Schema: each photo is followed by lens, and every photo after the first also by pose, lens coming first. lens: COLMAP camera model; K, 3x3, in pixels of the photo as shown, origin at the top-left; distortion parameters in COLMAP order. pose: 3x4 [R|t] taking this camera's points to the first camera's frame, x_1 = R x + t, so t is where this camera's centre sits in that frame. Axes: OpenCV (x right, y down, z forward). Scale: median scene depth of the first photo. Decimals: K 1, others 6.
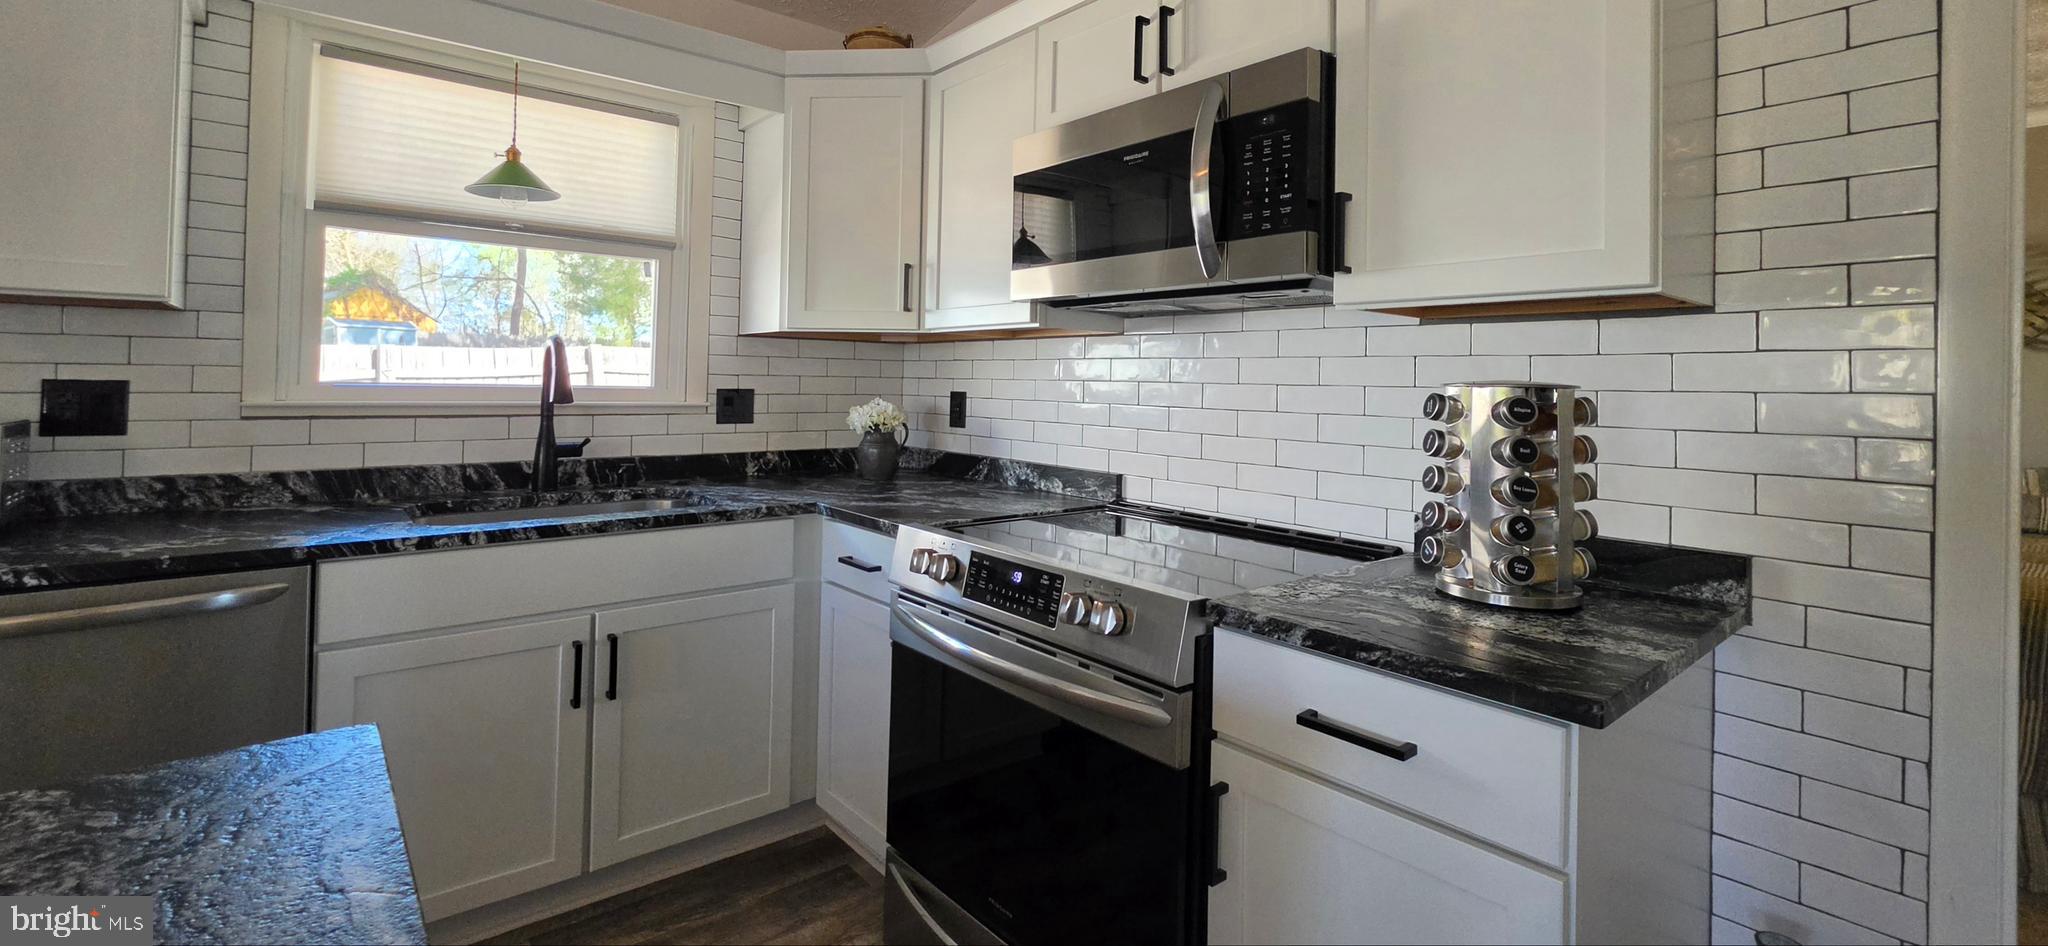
lens RADIAL K [[829.9, 0, 969.6], [0, 829.9, 371.0], [0, 0, 1]] dist [-0.001149, -0.000300]
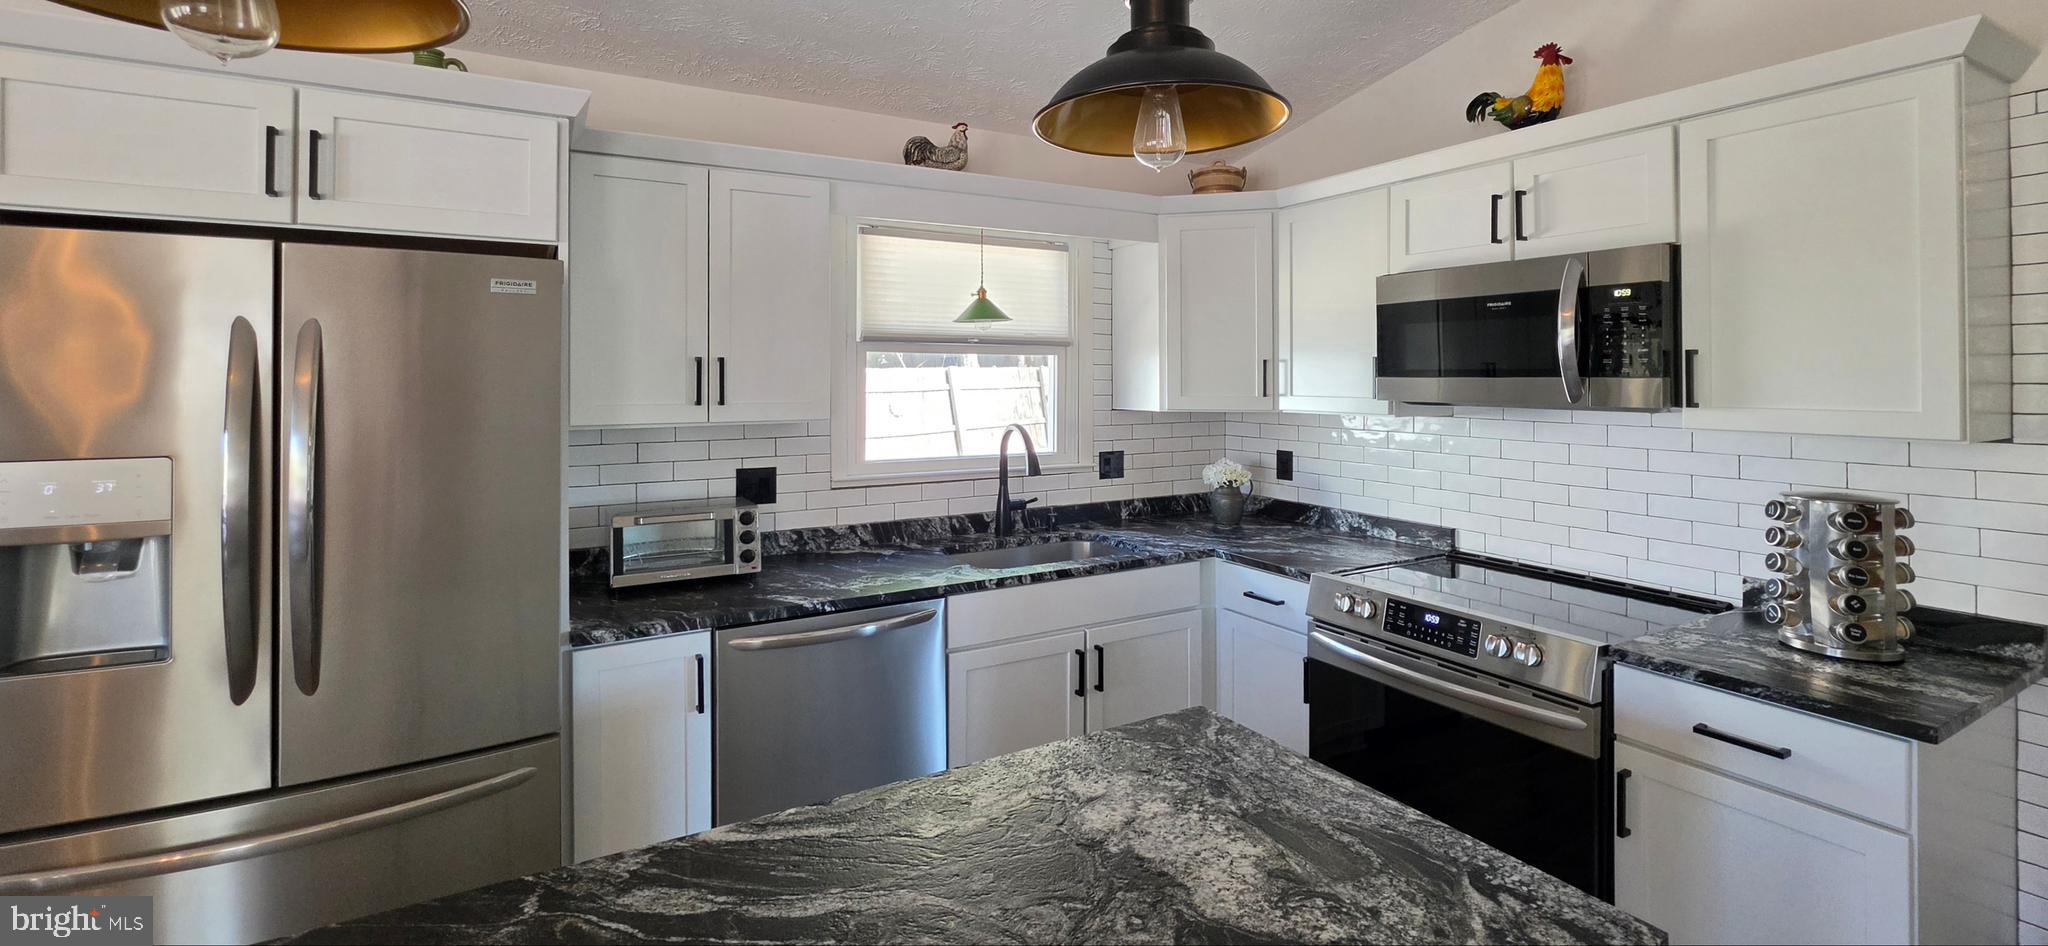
lens RADIAL K [[829.9, 0, 993.3], [0, 829.9, 360.2], [0, 0, 1]] dist [-0.001149, -0.000300]
pose [[0.988307, -0.015781, -0.151655, -0.367342], [0.014591, 0.999853, -0.008955, -0.151338], [0.151774, 0.006638, 0.988393, -0.403980]]
